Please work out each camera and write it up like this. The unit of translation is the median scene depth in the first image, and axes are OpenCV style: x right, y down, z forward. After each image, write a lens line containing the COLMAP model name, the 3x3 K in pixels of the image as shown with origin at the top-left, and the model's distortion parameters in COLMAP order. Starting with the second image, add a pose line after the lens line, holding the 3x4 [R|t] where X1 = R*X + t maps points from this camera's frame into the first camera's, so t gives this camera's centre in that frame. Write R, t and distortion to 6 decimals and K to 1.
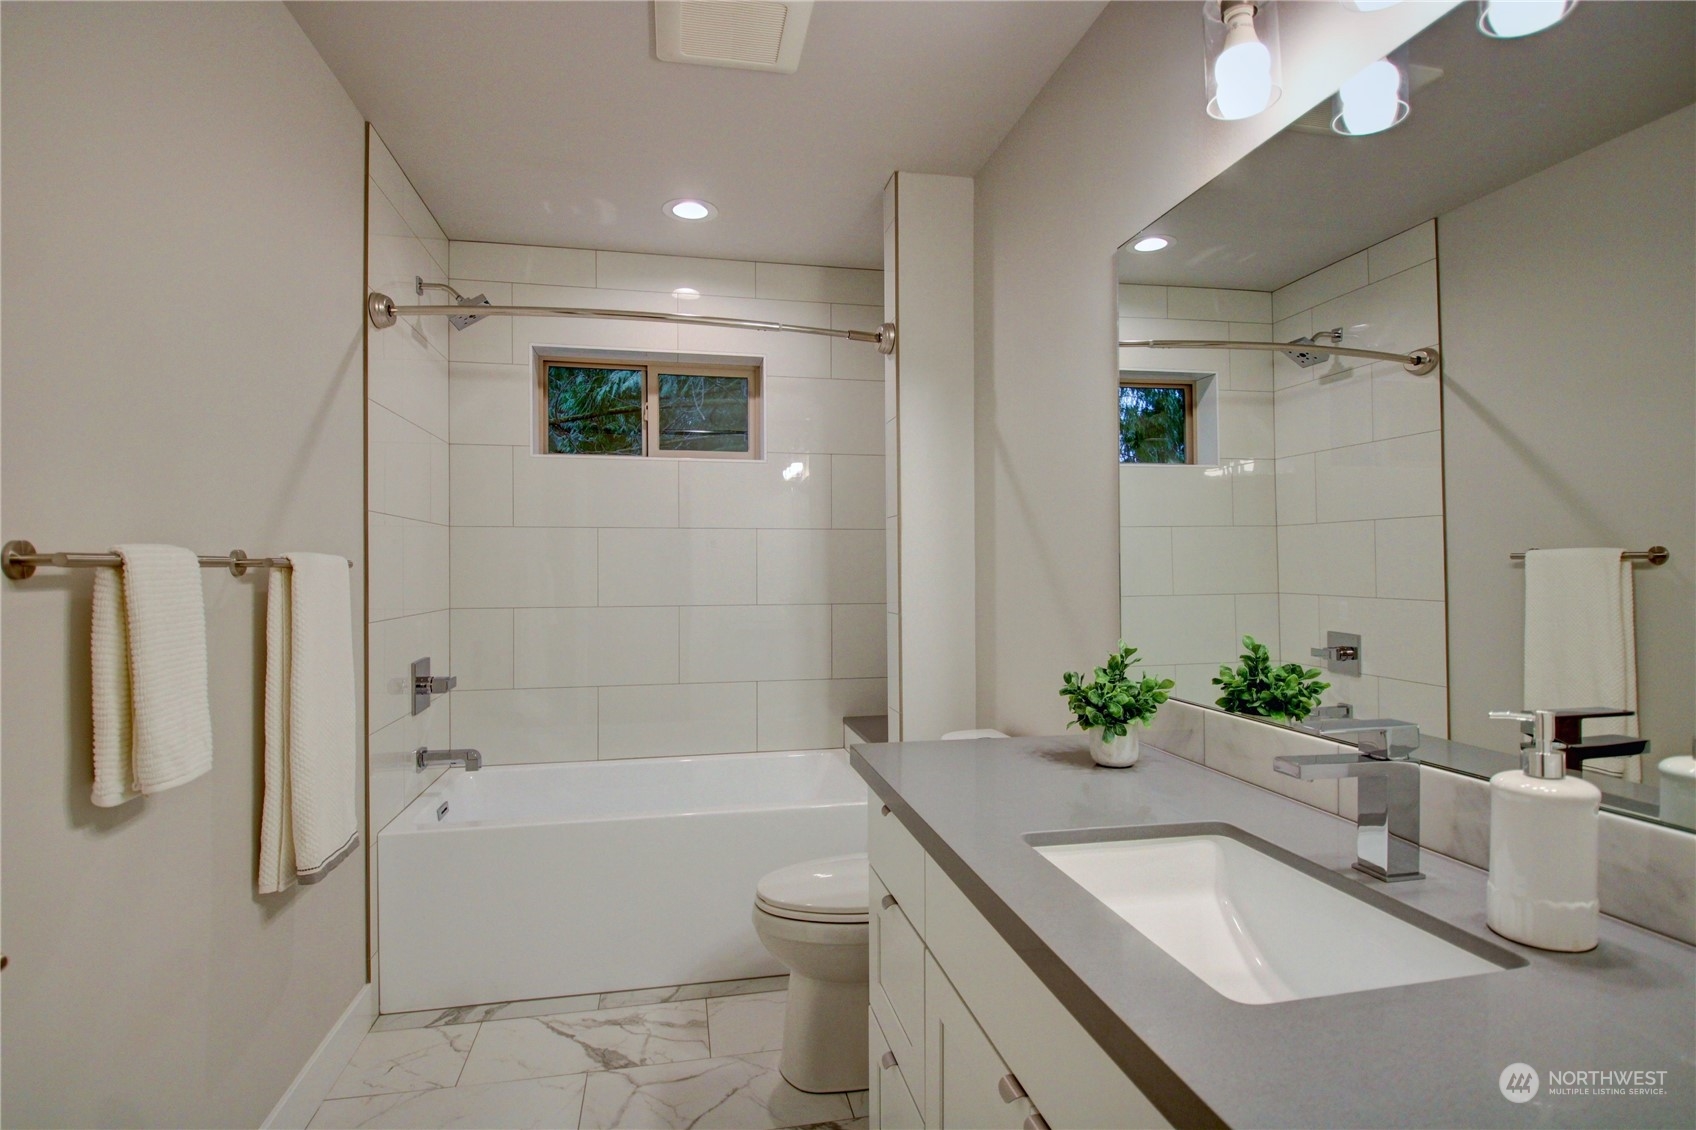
lens RADIAL K [[871.9, 0, 834.0], [0, 871.9, 566.4], [0, 0, 1]] dist [0.025469, -0.026032]
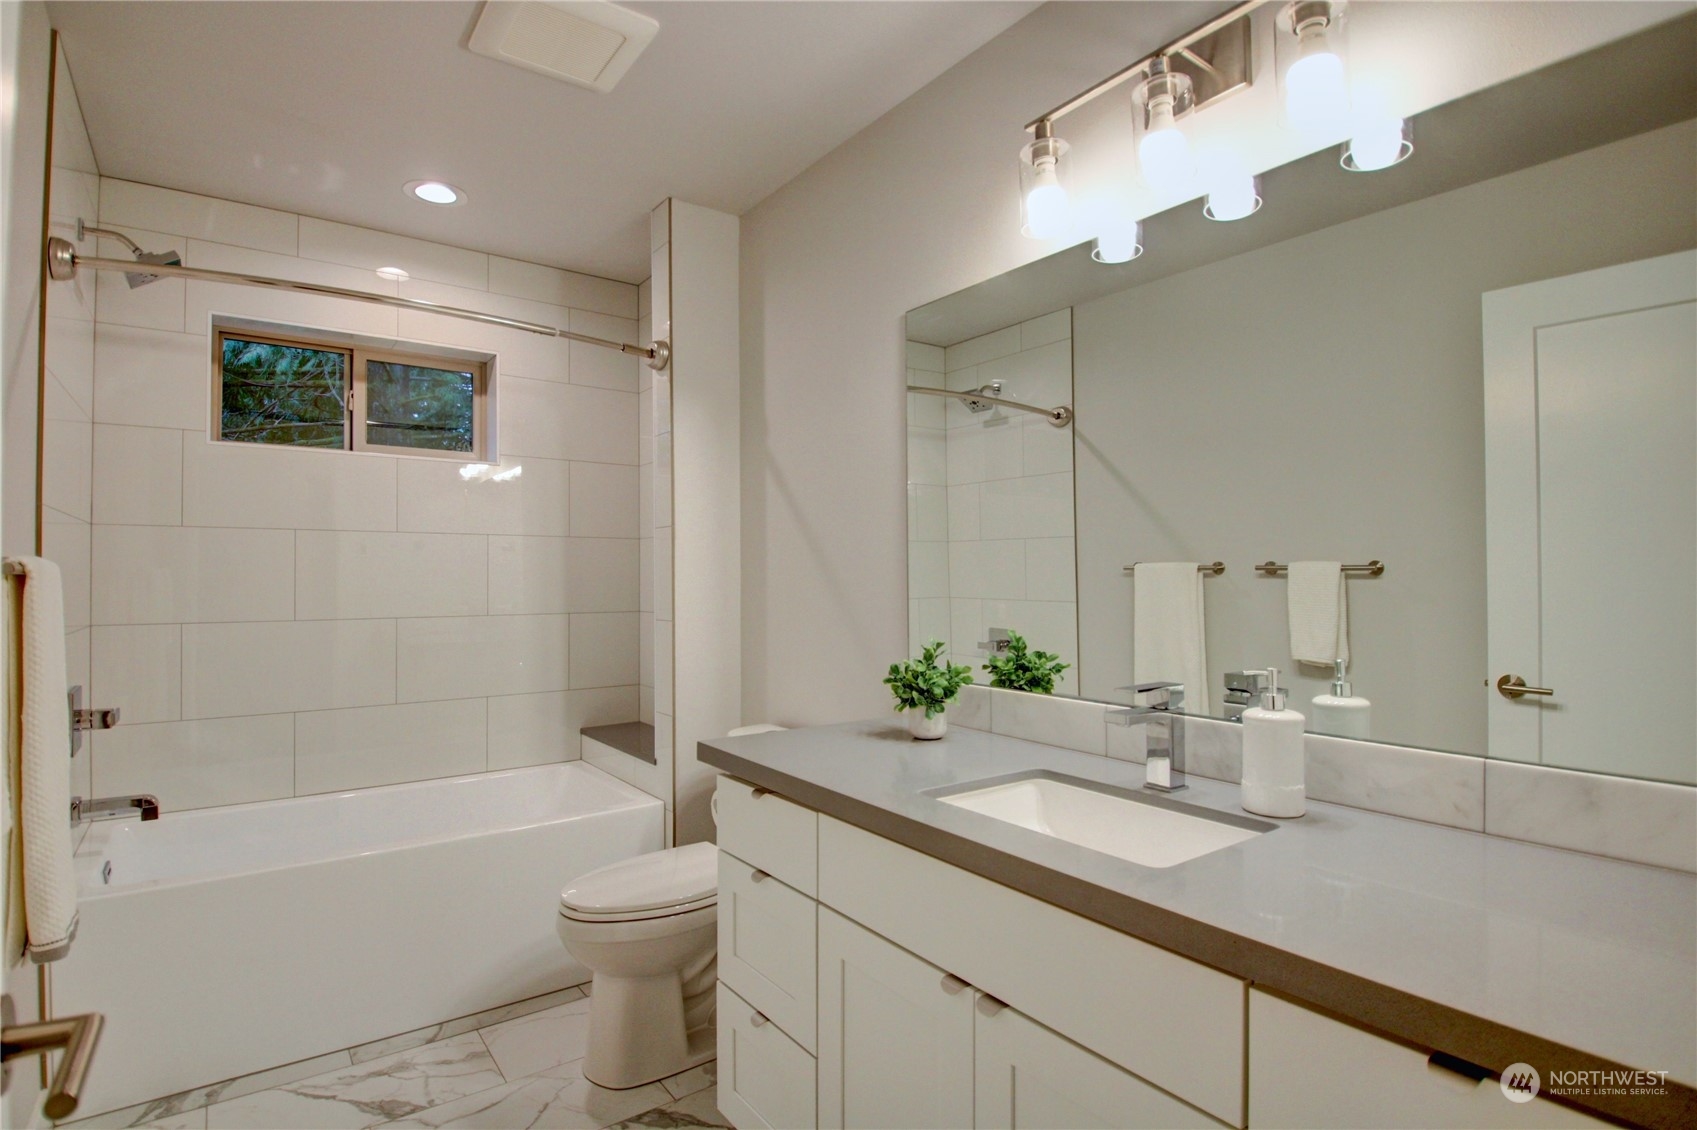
lens RADIAL K [[872.4, 0, 848.3], [0, 872.4, 563.2], [0, 0, 1]] dist [0.025469, -0.026032]
pose [[0.907887, 0.008307, 0.419133, -0.174912], [-0.002446, 0.999892, -0.014519, 0.000852], [-0.419208, 0.012156, 0.907809, -0.036574]]
